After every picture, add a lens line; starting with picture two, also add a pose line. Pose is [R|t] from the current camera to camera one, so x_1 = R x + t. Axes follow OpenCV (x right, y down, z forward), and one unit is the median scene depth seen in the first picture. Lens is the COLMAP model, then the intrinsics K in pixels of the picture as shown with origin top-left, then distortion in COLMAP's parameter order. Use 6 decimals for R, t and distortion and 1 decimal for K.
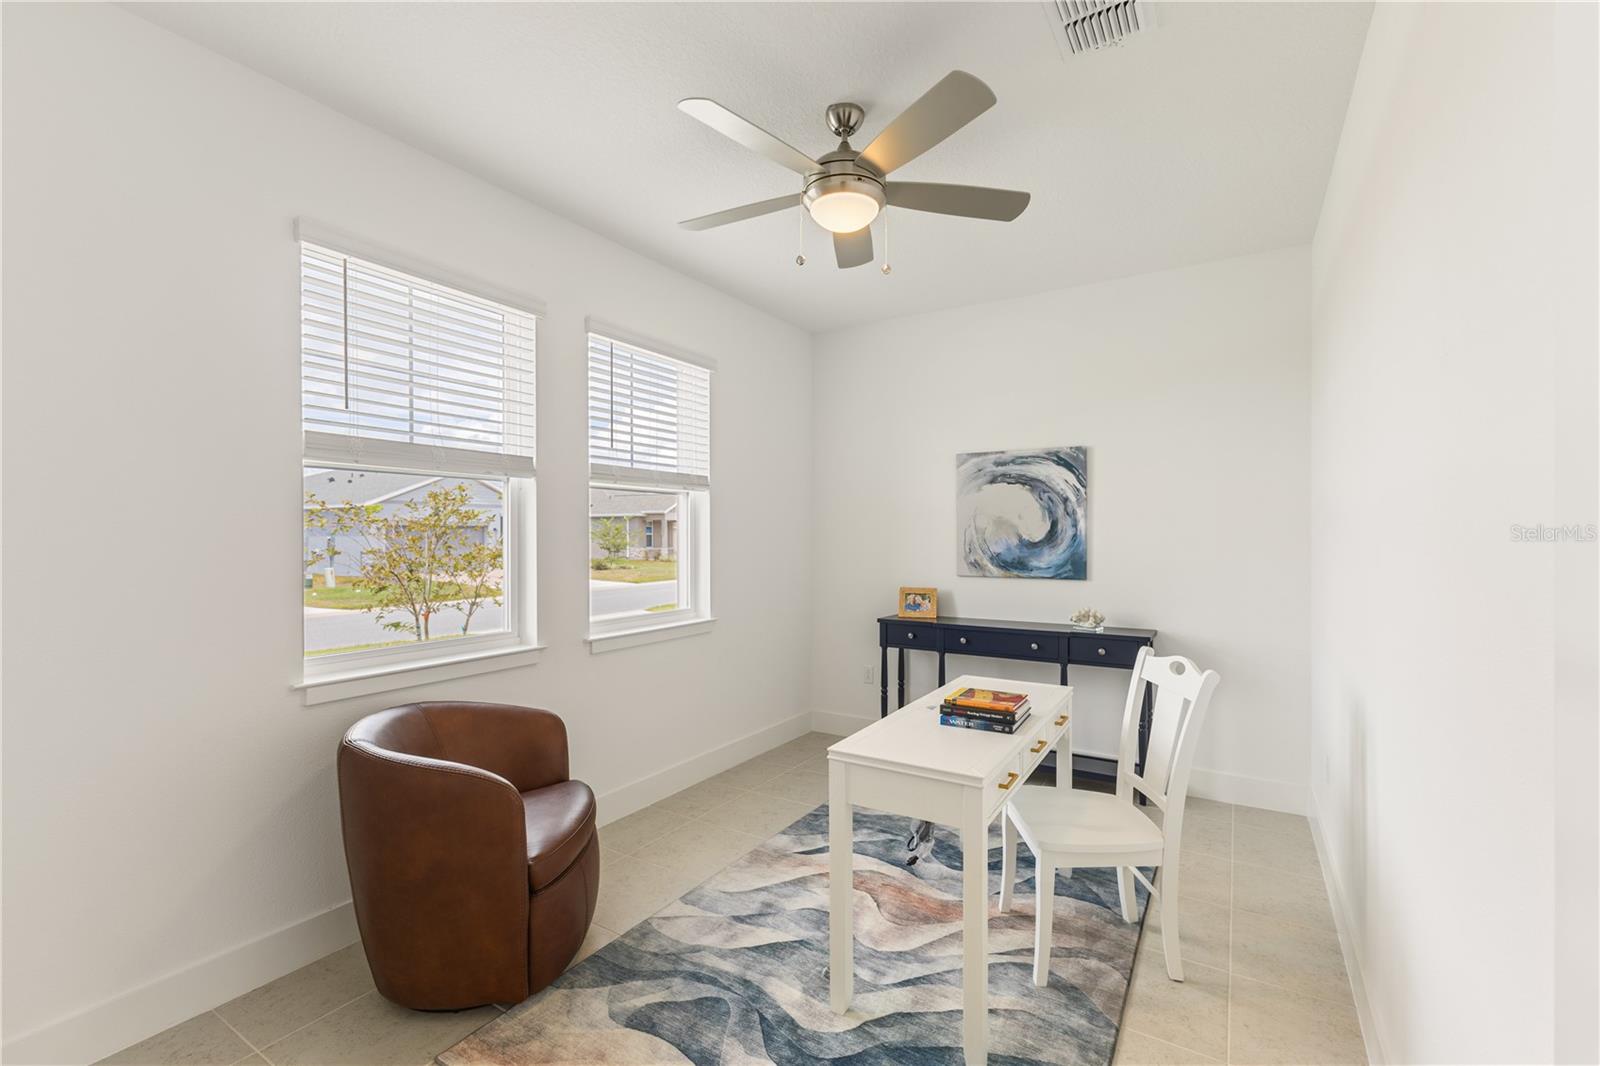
lens RADIAL K [[695.5, 0, 795.6], [0, 695.5, 534.6], [0, 0, 1]] dist [0.009515, -0.000348]
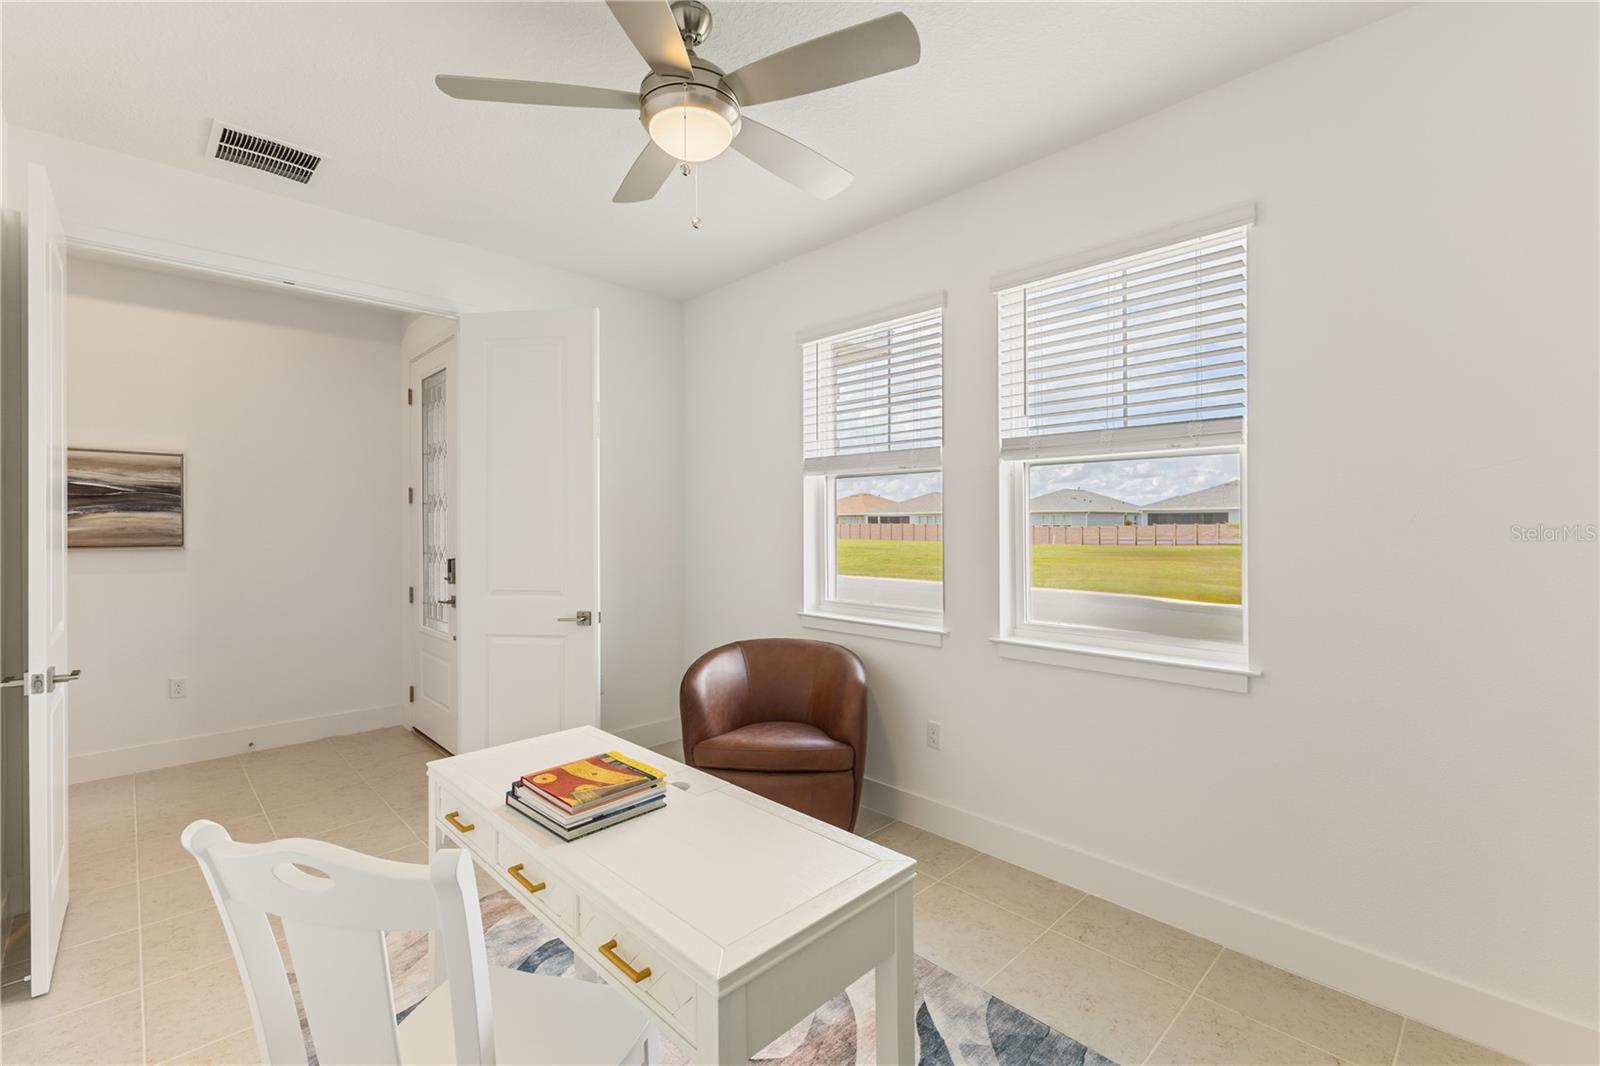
lens RADIAL K [[695.5, 0, 797.8], [0, 695.5, 522.0], [0, 0, 1]] dist [0.009515, -0.000348]
pose [[-0.241665, -0.002058, -0.970358, 0.651079], [0.003911, 0.999988, -0.003095, 0.003613], [0.970352, -0.004543, -0.241654, 1.013642]]
